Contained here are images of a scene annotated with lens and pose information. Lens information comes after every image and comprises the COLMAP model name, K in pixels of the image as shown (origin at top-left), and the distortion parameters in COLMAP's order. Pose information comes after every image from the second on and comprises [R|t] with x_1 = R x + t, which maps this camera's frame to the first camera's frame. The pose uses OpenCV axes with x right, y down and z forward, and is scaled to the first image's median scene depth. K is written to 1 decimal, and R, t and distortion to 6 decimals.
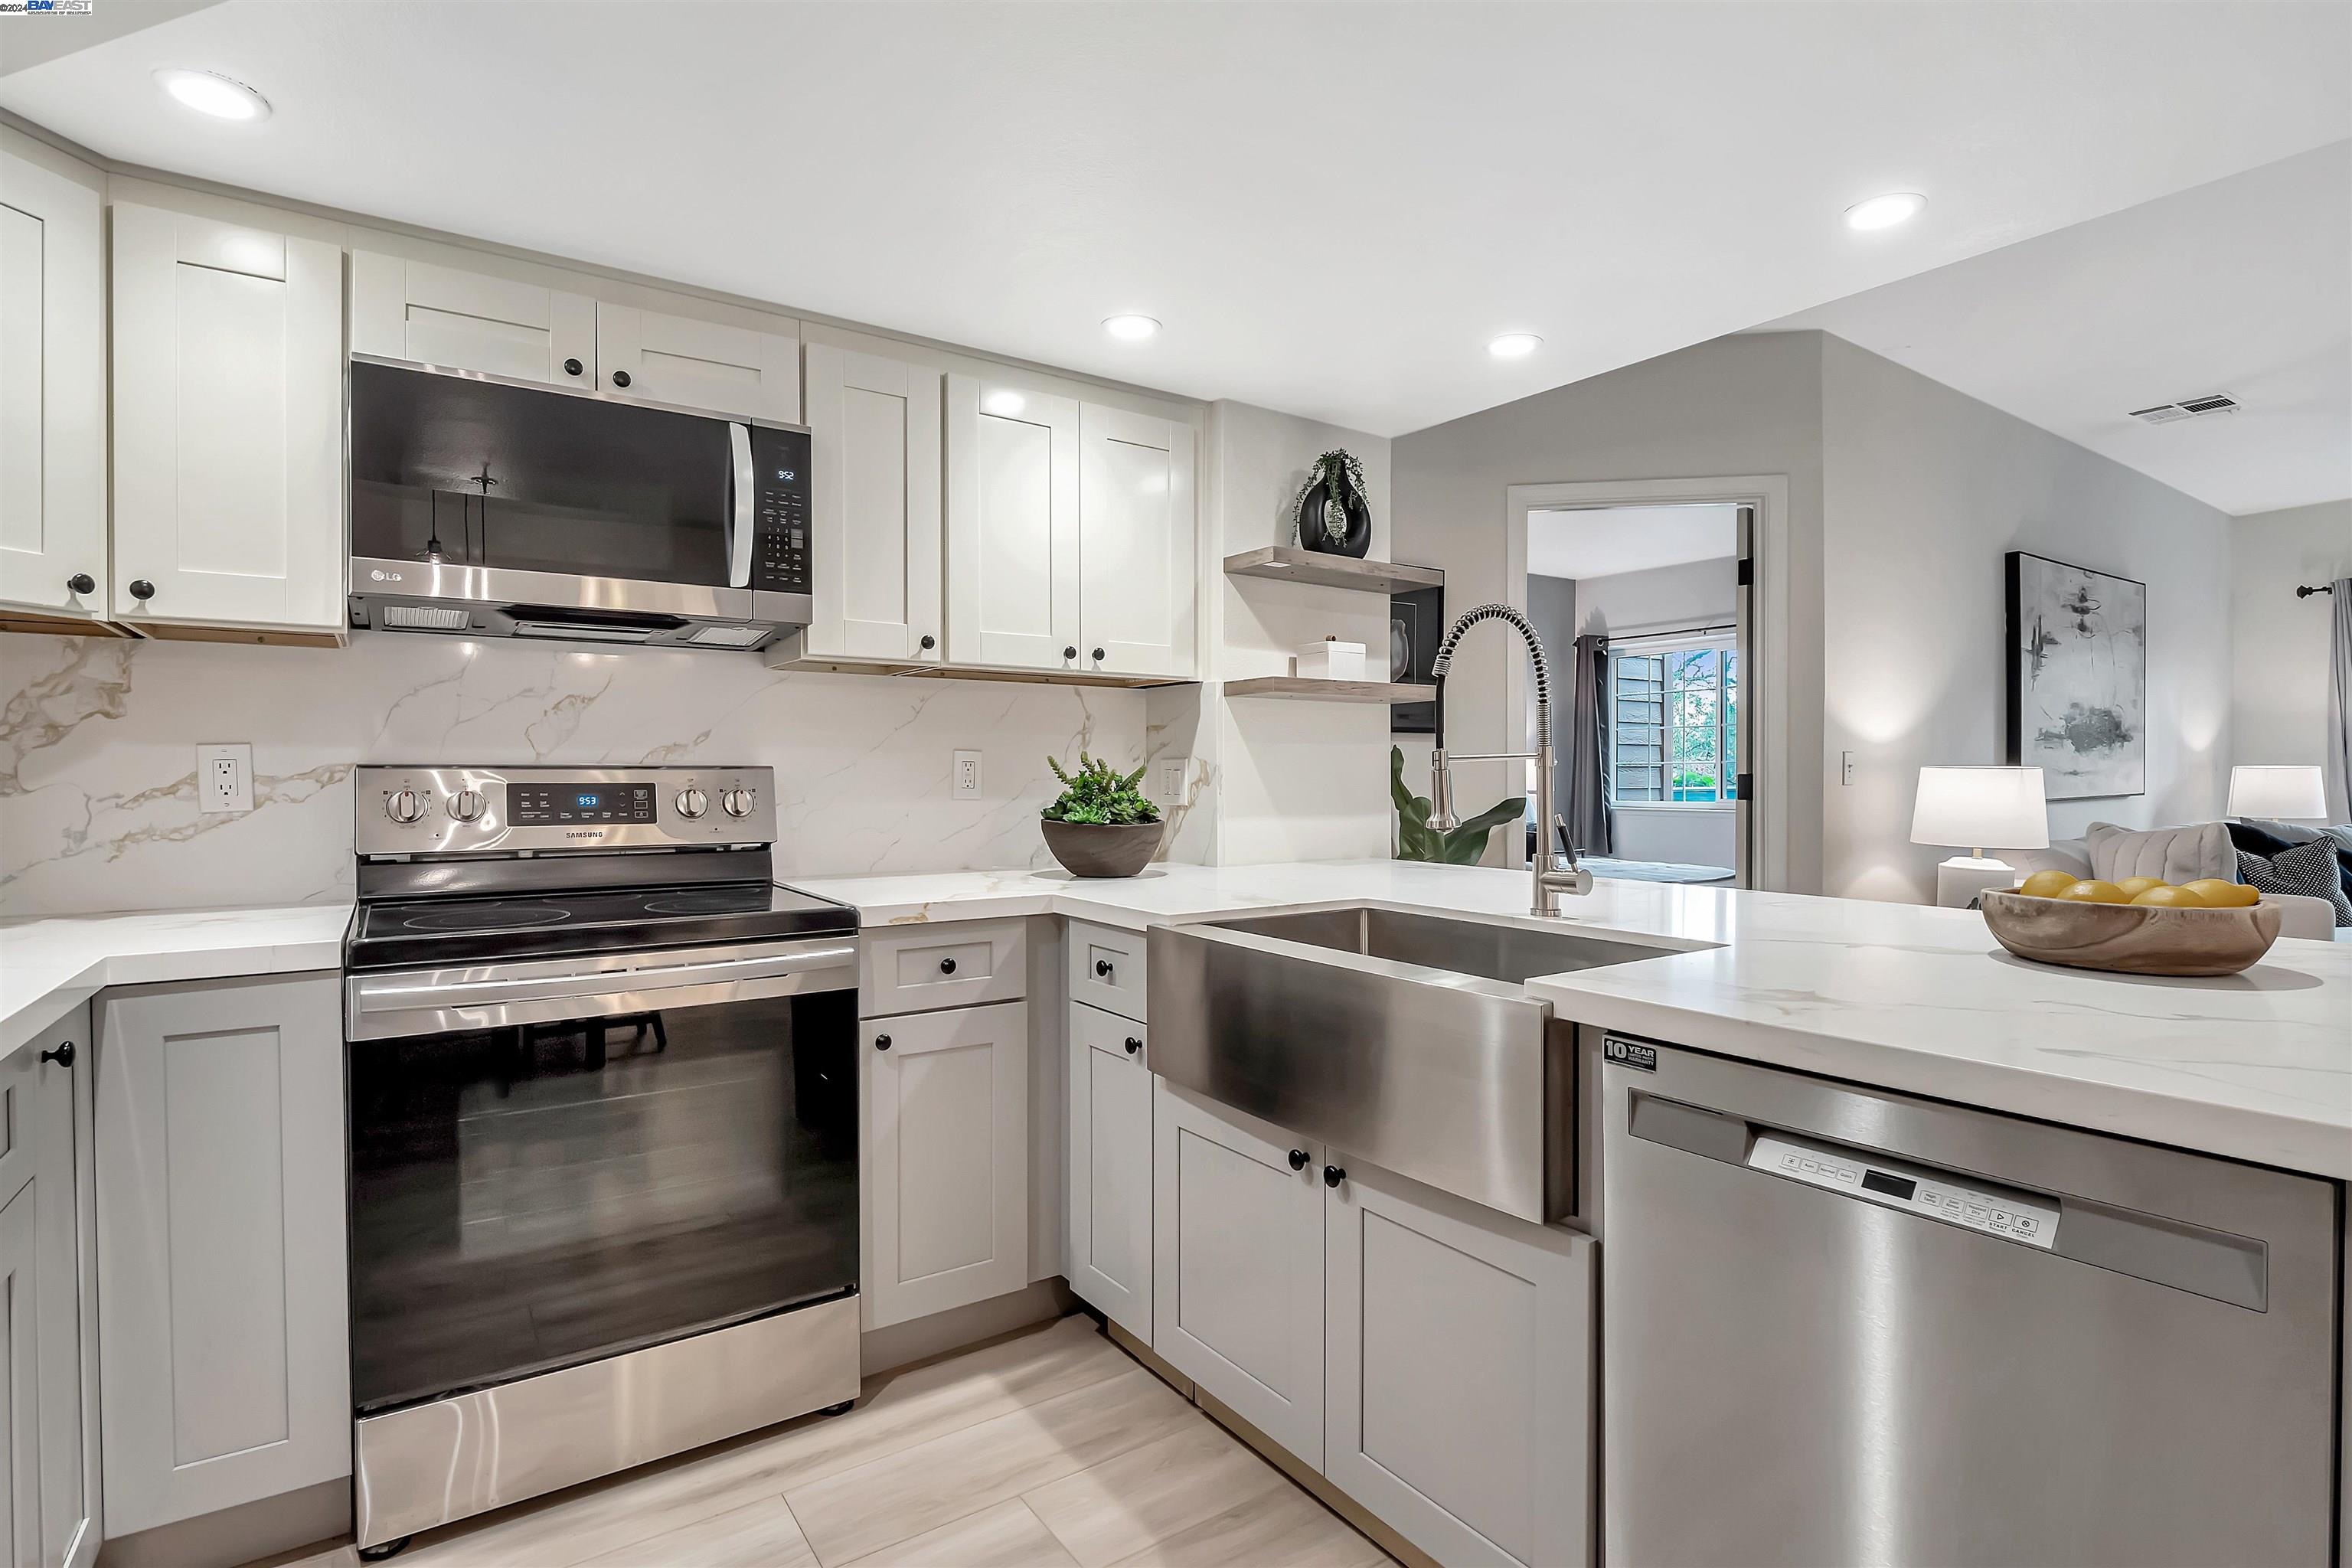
lens RADIAL K [[1152.5, 0, 1190.2], [0, 1152.5, 786.0], [0, 0, 1]] dist [-0.008488, -0.006028]
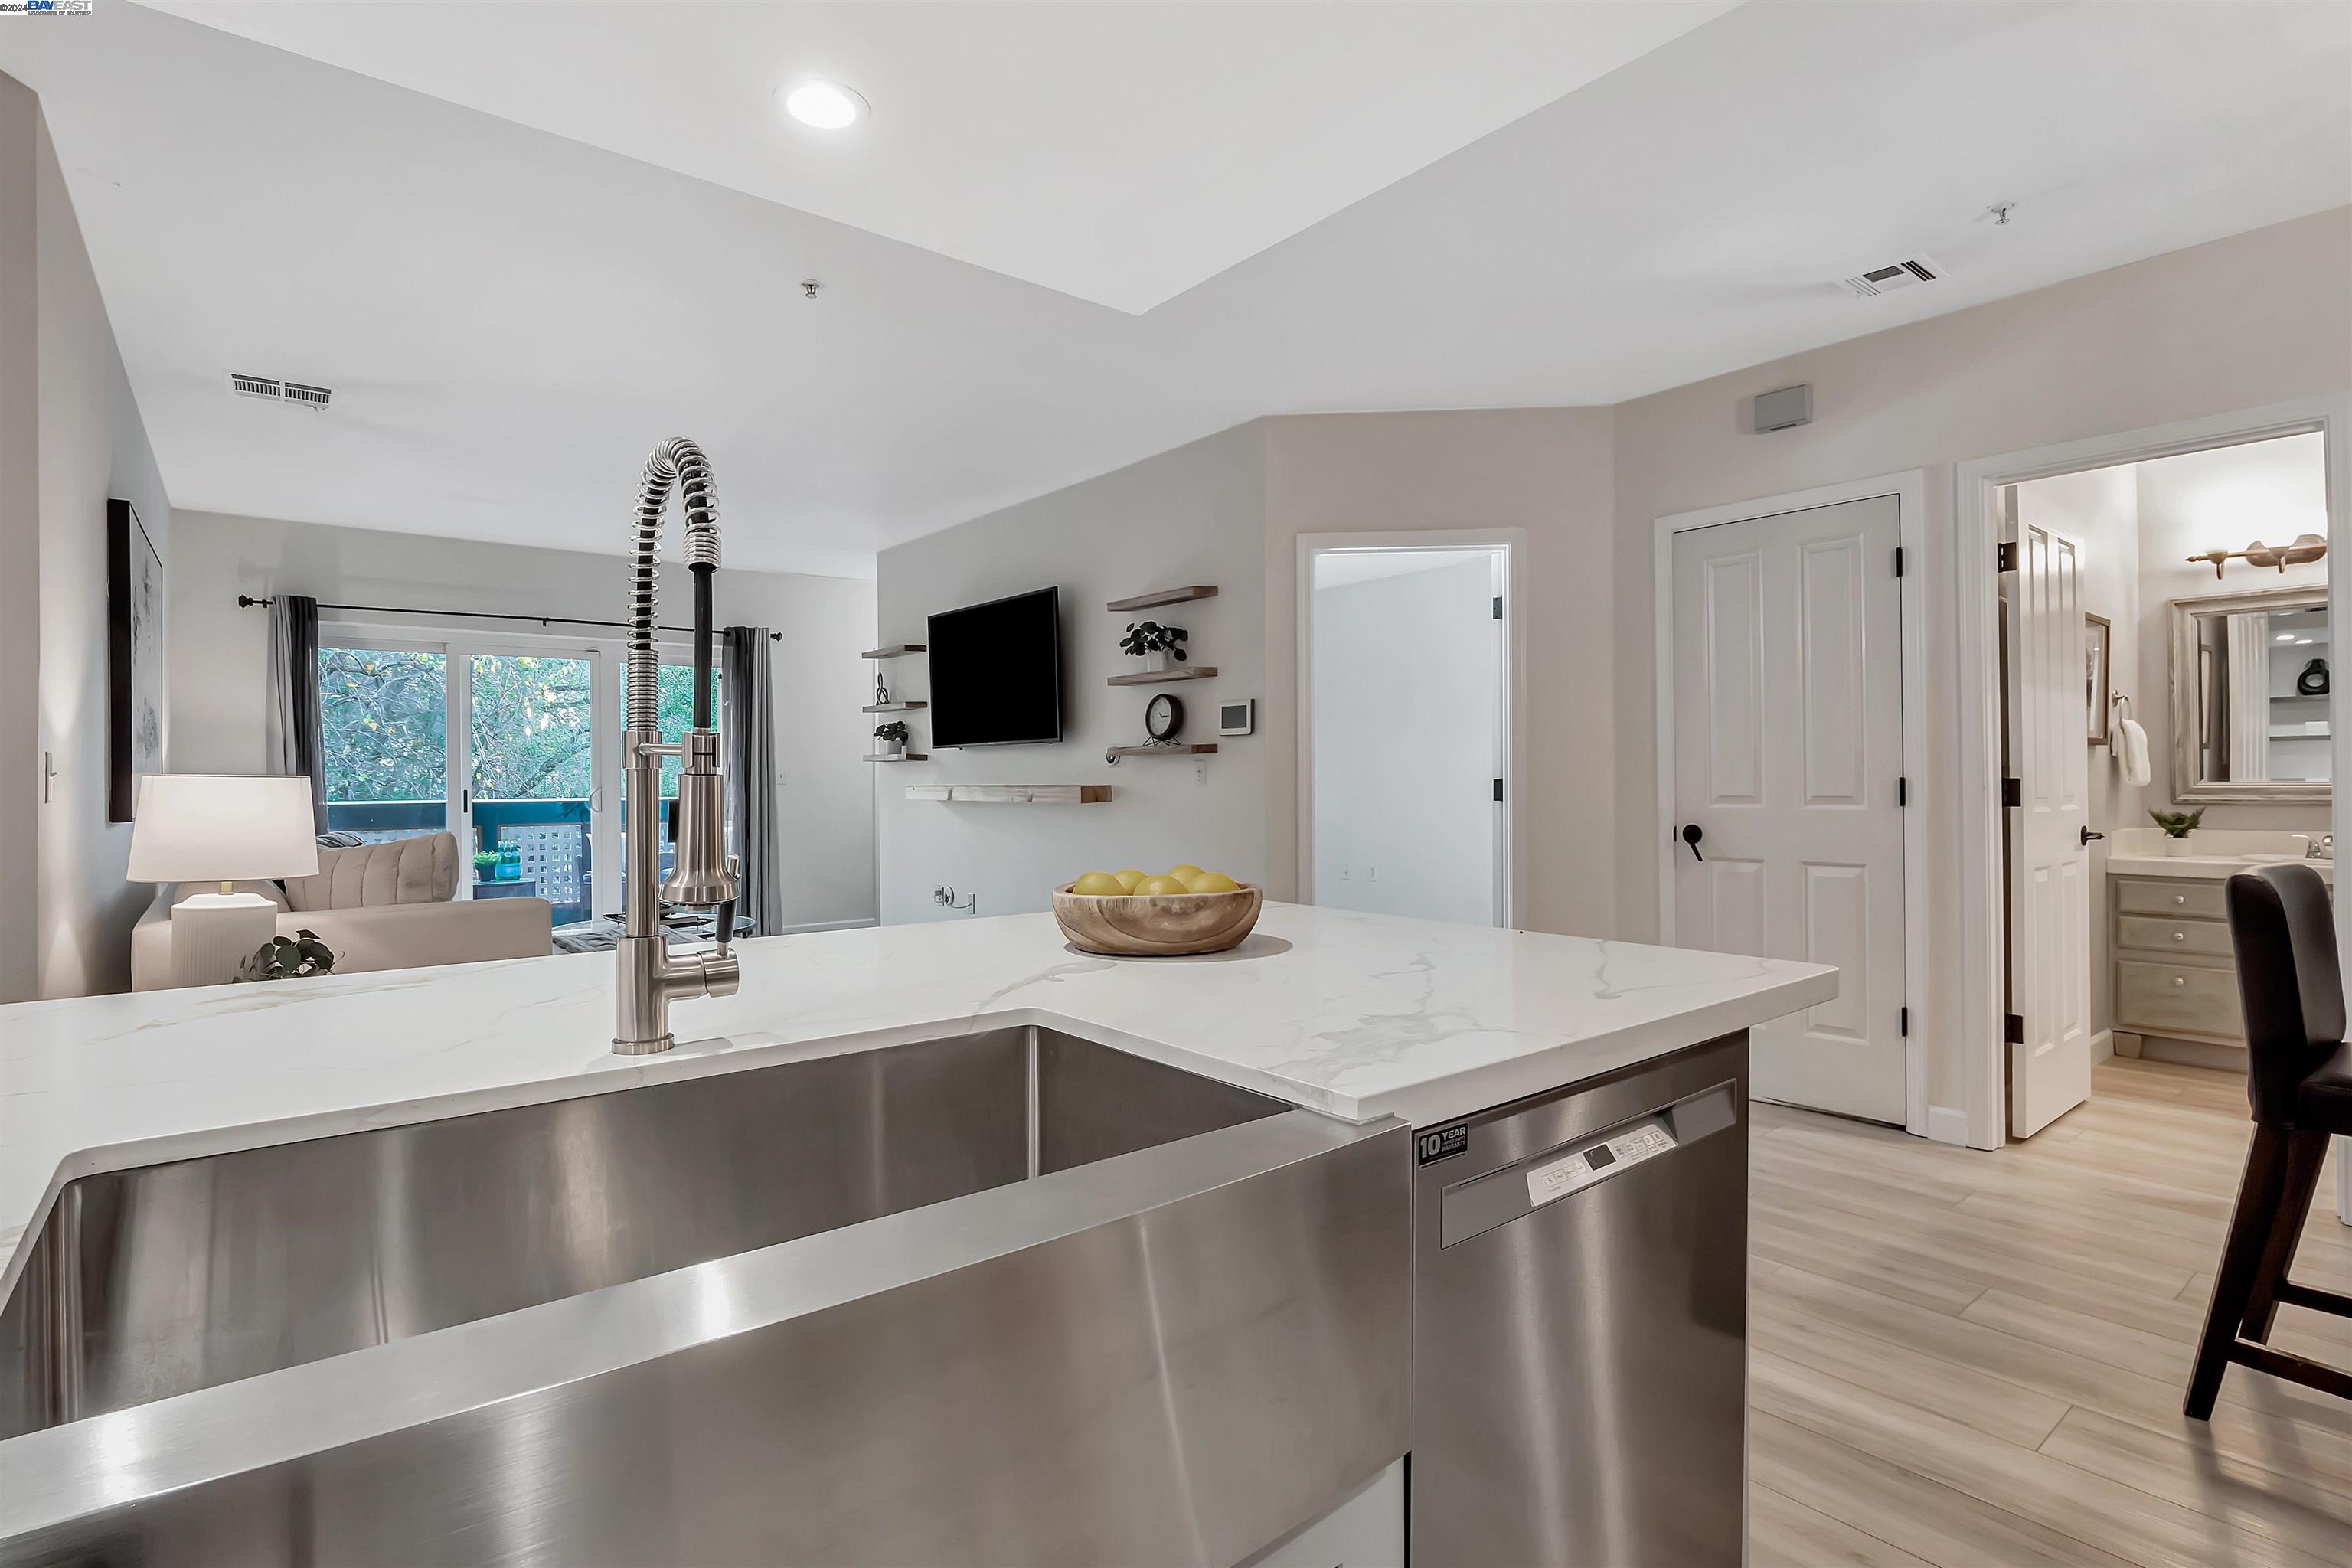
lens RADIAL K [[1152.5, 0, 1183.4], [0, 1152.5, 778.4], [0, 0, 1]] dist [-0.008488, -0.006028]
pose [[-0.077089, -0.001904, 0.997022, -0.180691], [0.018513, 0.999823, 0.003341, -0.007739], [-0.996852, 0.018715, -0.077040, 0.603666]]
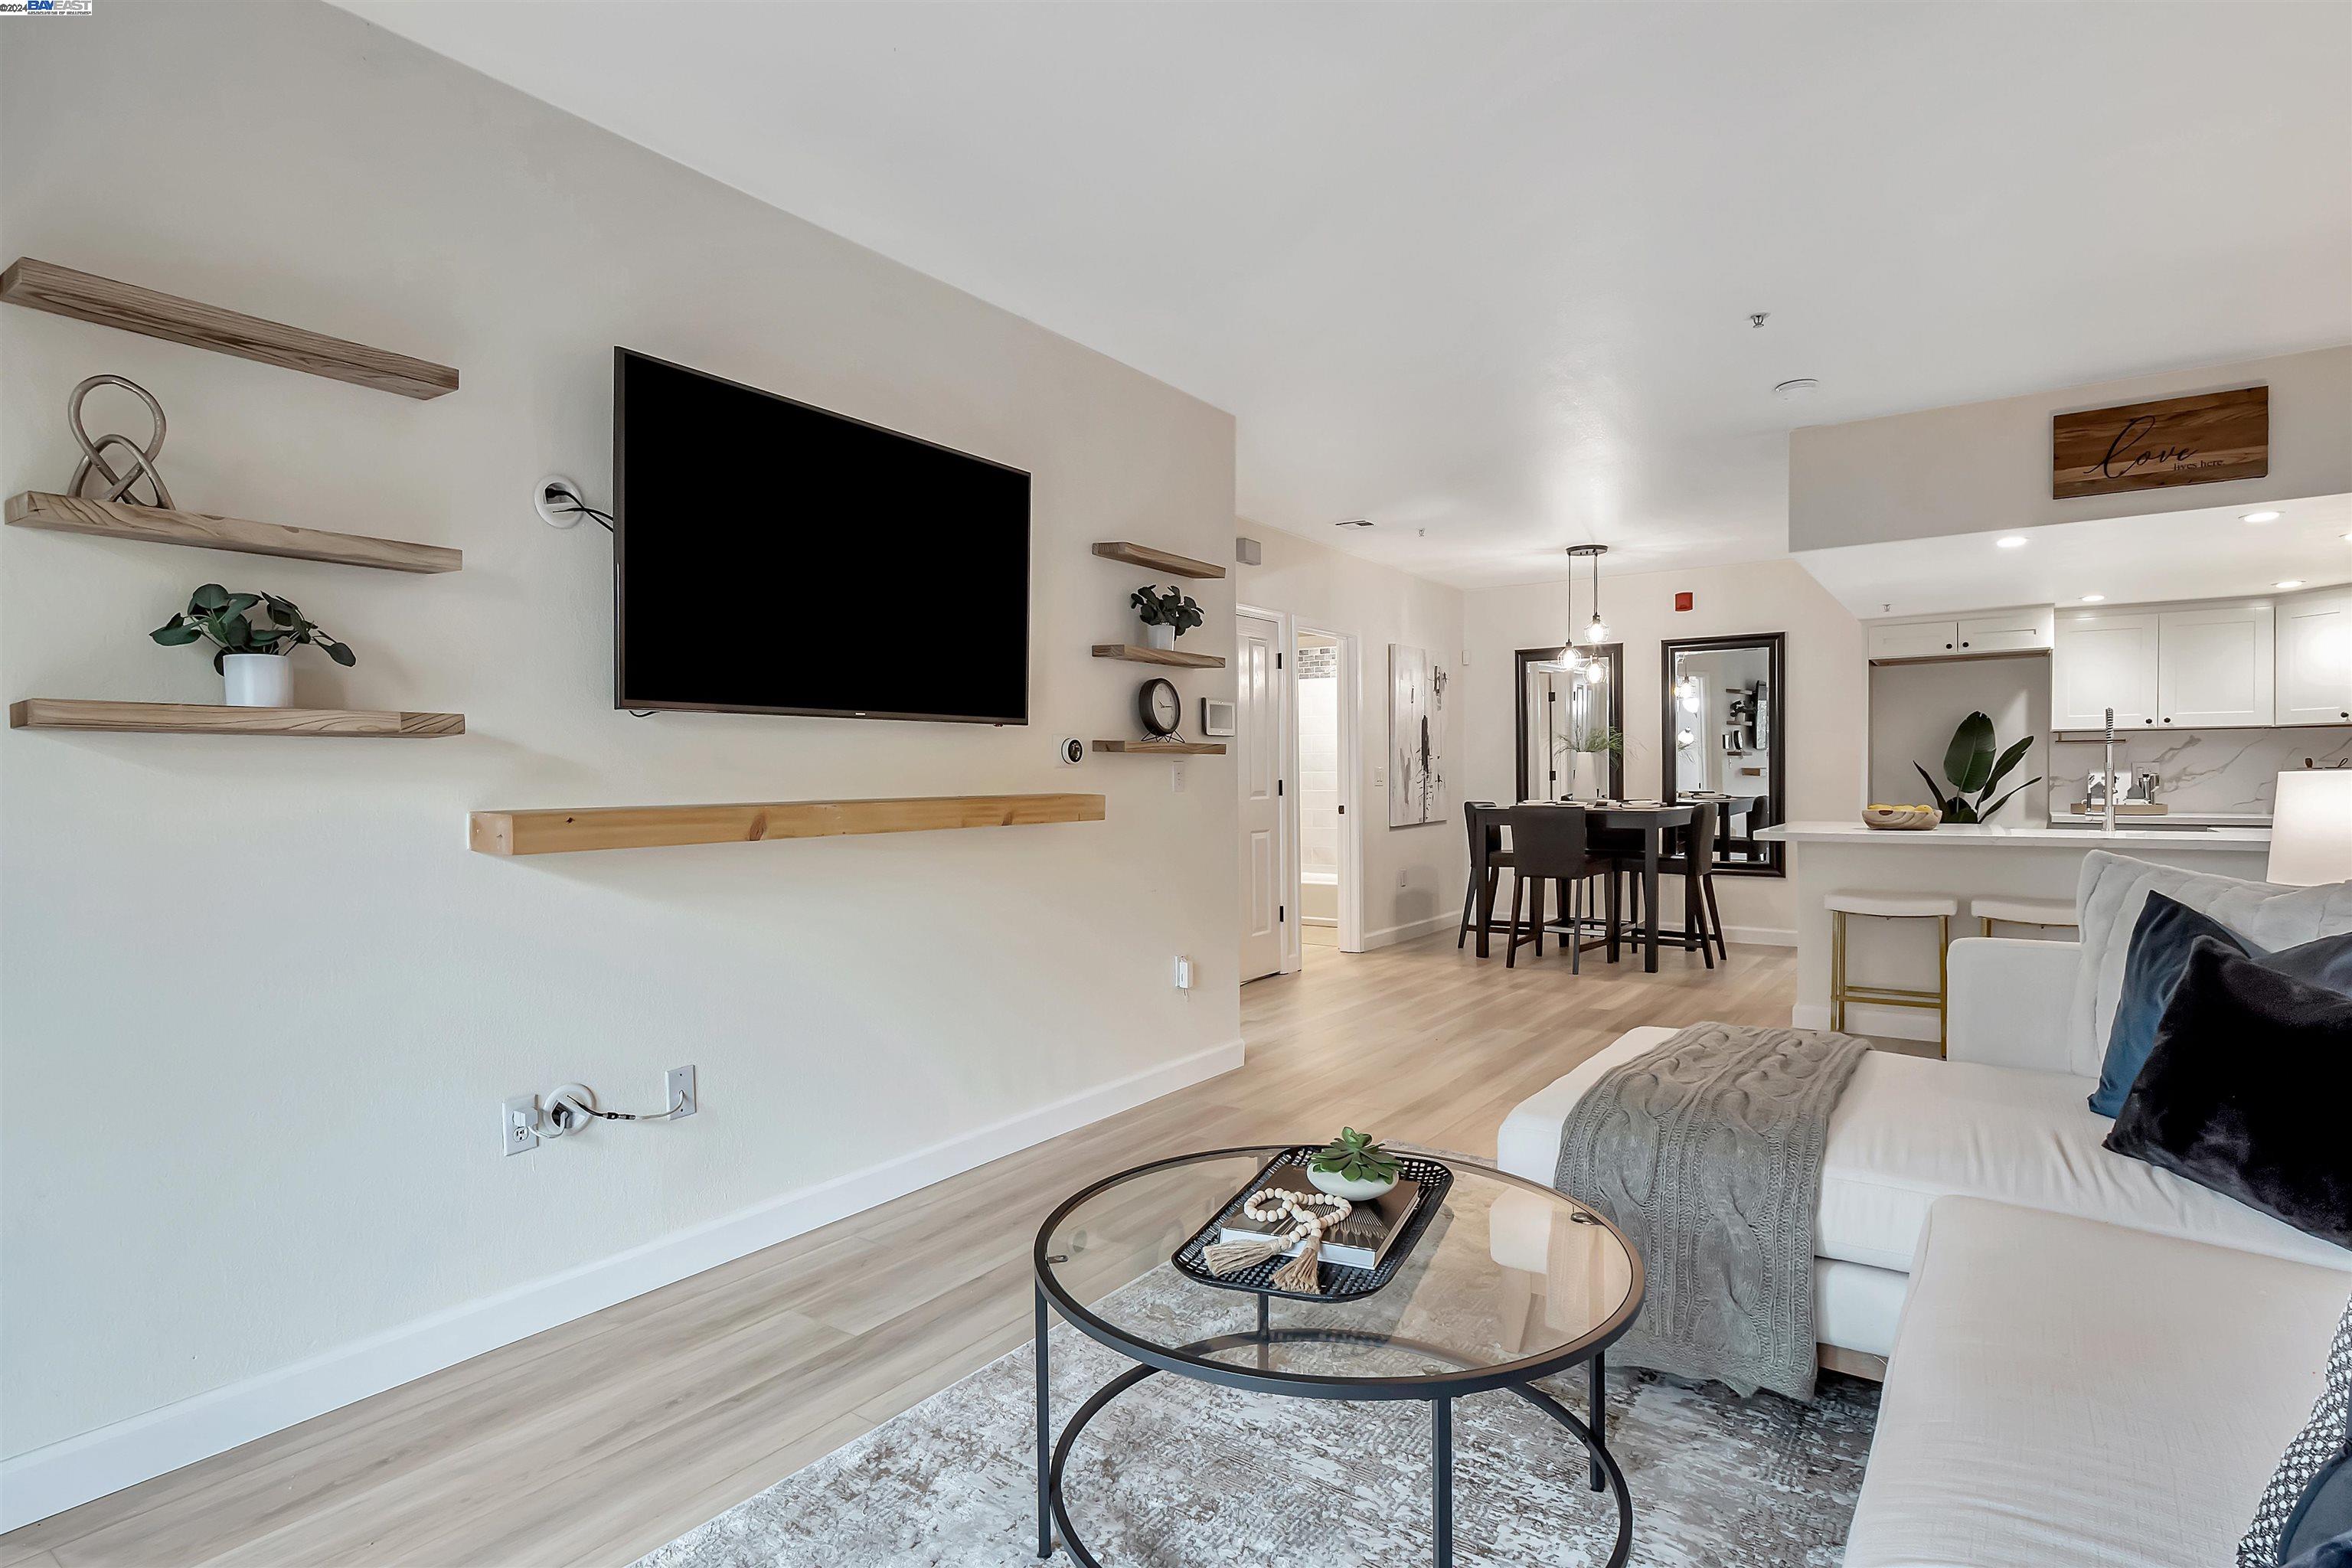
lens RADIAL K [[1152.5, 0, 1177.3], [0, 1152.5, 800.6], [0, 0, 1]] dist [-0.008488, -0.006028]
pose [[-0.943712, 0.013857, -0.330479, 2.258240], [0.002783, 0.999419, 0.033959, -0.030609], [0.330758, 0.031127, -0.943202, 1.990859]]
